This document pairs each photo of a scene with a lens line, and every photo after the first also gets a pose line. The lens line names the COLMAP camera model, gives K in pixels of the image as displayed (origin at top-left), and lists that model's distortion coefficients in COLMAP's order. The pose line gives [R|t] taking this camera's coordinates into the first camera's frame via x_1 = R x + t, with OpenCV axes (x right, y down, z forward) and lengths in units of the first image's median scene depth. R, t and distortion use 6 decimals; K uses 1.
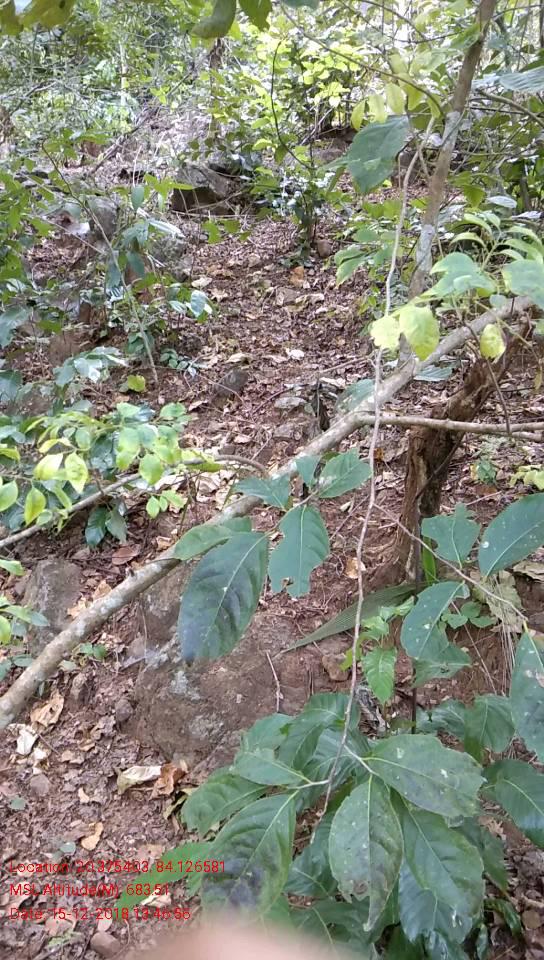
lens RADIAL K [[756.1, 0, 268.0], [0, 756.1, 486.6], [0, 0, 1]] dist [0.029536, -0.084314]
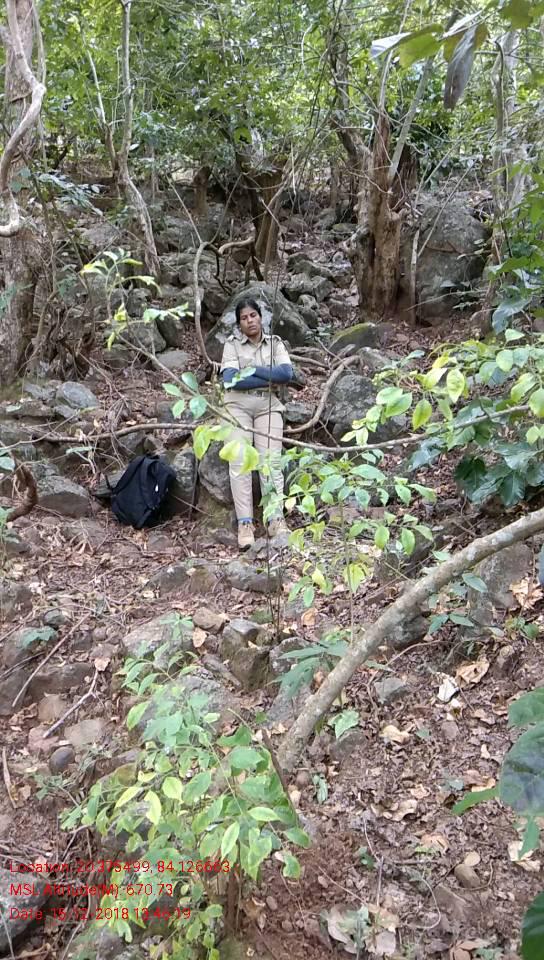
lens RADIAL K [[756.1, 0, 271.9], [0, 756.1, 483.3], [0, 0, 1]] dist [0.029536, -0.084314]
pose [[0.793862, 0.146826, -0.590106, 0.081864], [-0.153939, 0.987327, 0.038568, 0.044748], [0.588291, 0.060222, 0.806404, -0.037753]]
